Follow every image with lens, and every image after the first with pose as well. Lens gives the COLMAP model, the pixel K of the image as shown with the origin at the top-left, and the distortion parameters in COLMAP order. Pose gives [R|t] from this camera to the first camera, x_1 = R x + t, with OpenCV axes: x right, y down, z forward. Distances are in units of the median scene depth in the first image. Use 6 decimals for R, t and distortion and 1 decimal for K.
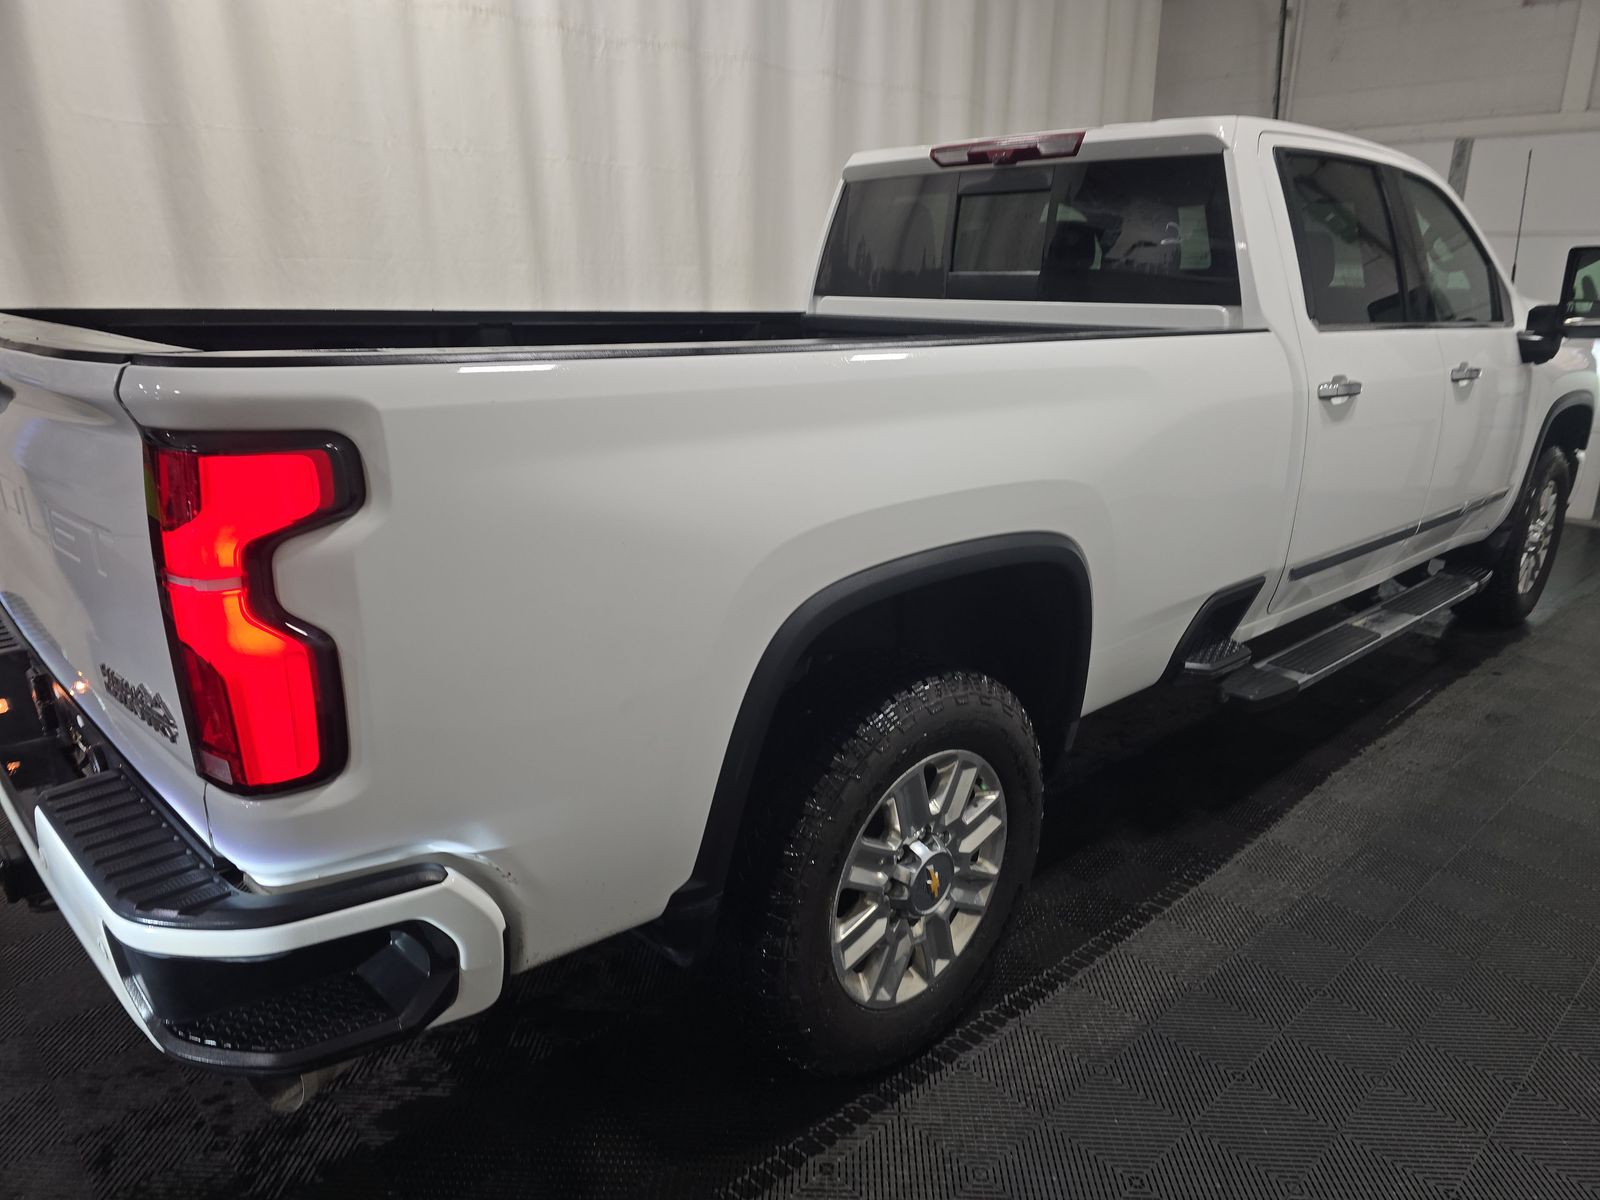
lens RADIAL K [[1065.9, 0, 800.0], [0, 1065.9, 600.0], [0, 0, 1]] dist [0.001394, 0.000244]
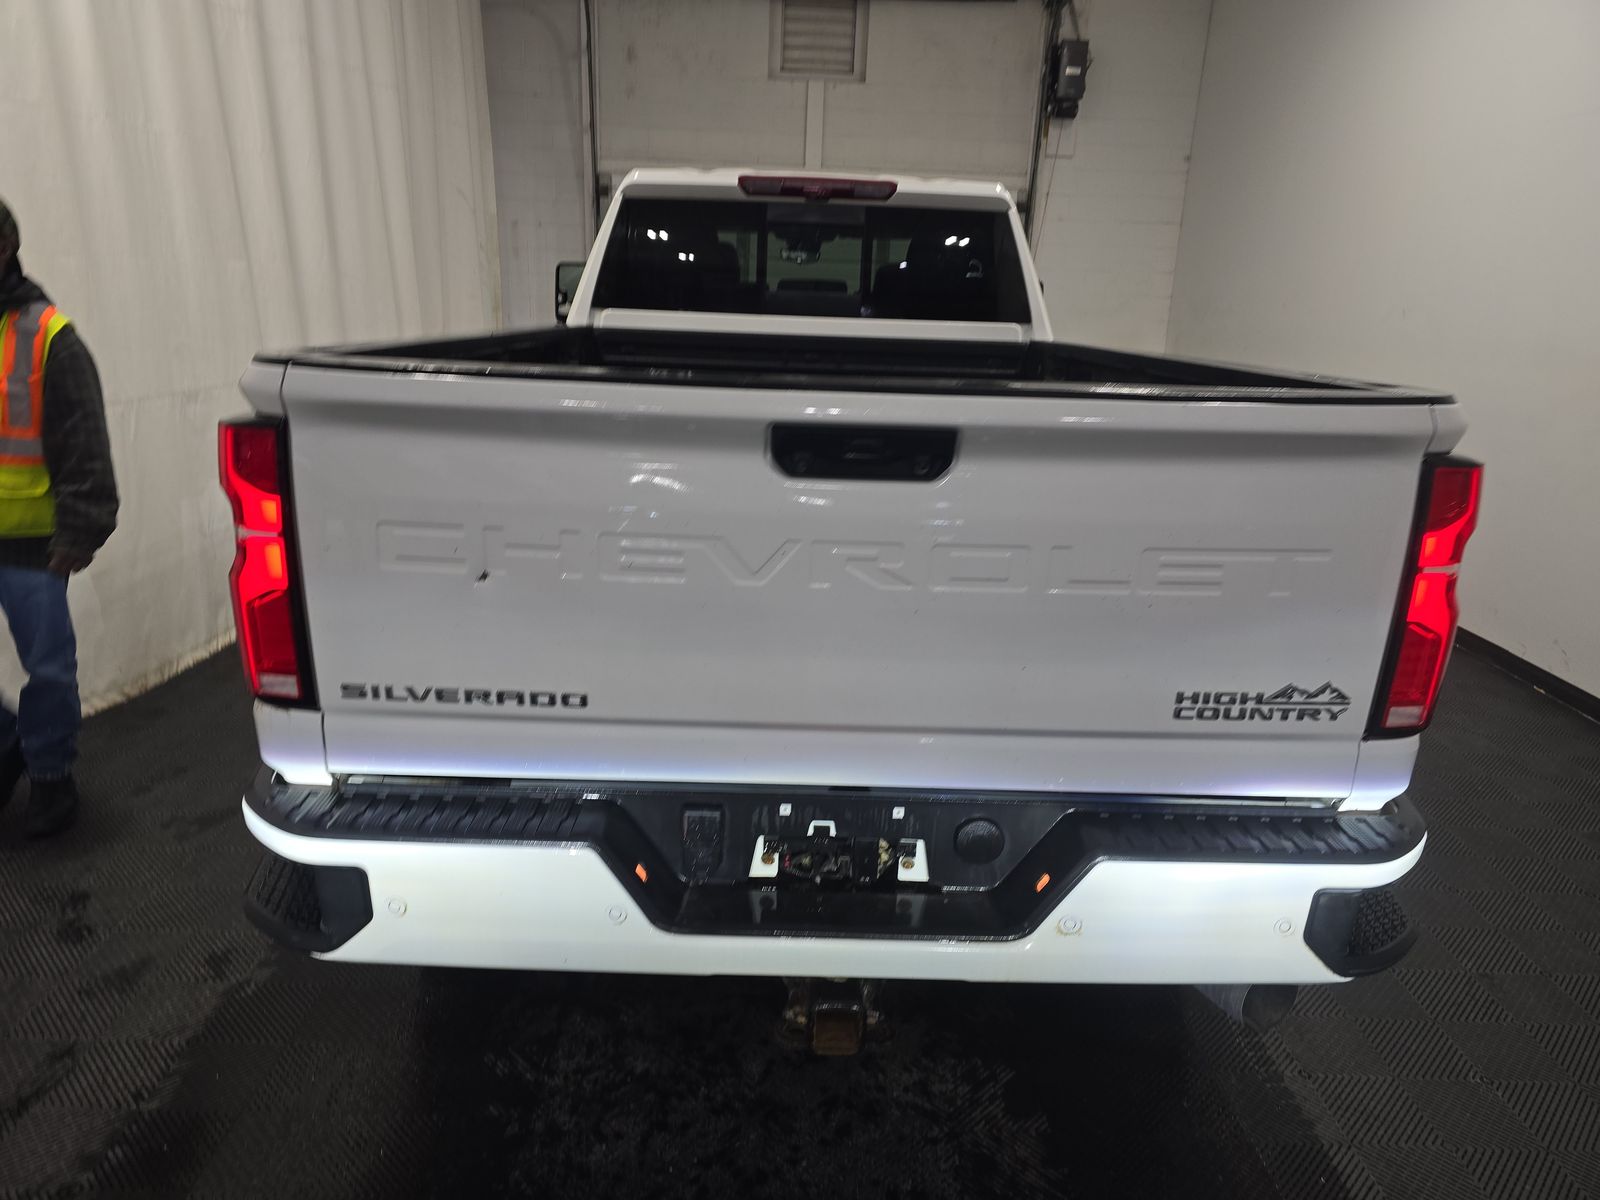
lens RADIAL K [[1072.1, 0, 800.0], [0, 1072.1, 600.0], [0, 0, 1]] dist [0.025832, -0.004796]
pose [[0.683865, -0.184335, 0.705938, -0.725323], [0.182816, 0.979985, 0.078794, -0.078372], [-0.706333, 0.075173, 0.703877, 0.223981]]
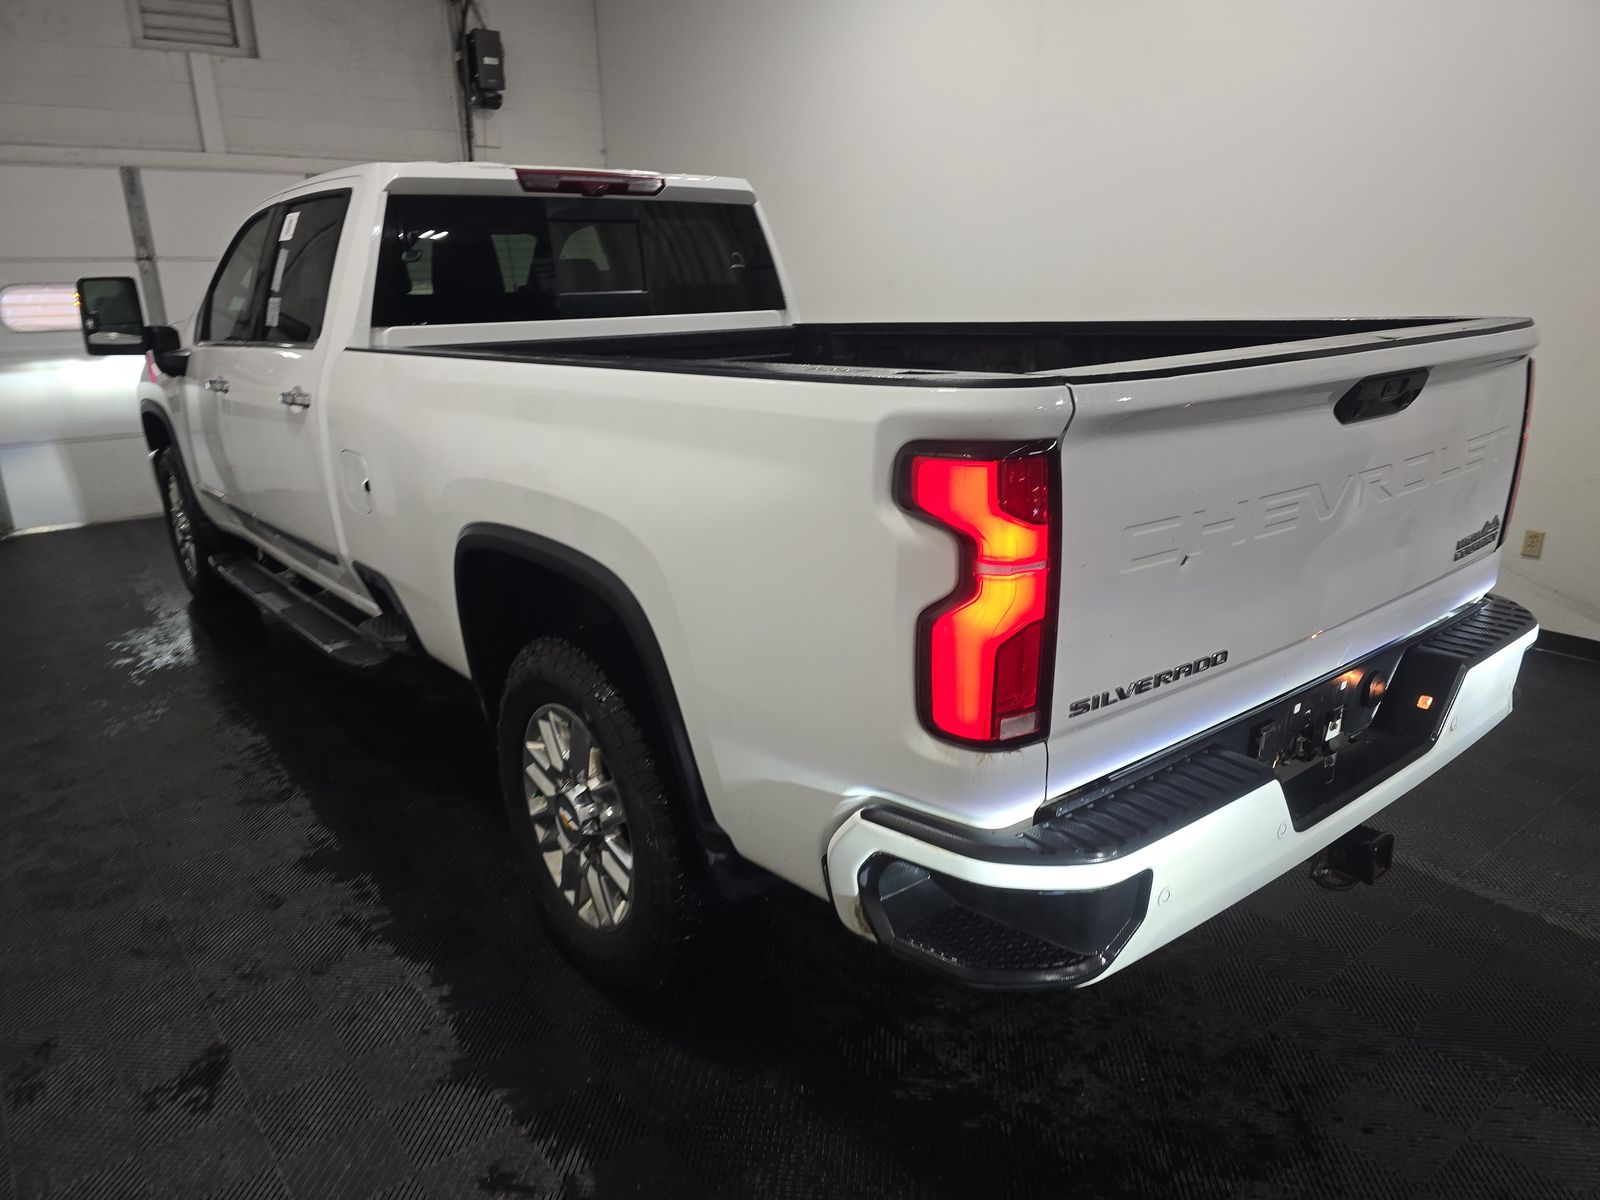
lens RADIAL K [[1062.8, 0, 800.0], [0, 1062.8, 600.0], [0, 0, 1]] dist [0.041777, -0.043573]
pose [[0.096324, -0.291226, 0.951792, -0.968004], [0.314687, 0.916101, 0.248458, -0.232215], [-0.944295, 0.275584, 0.179888, 0.714563]]
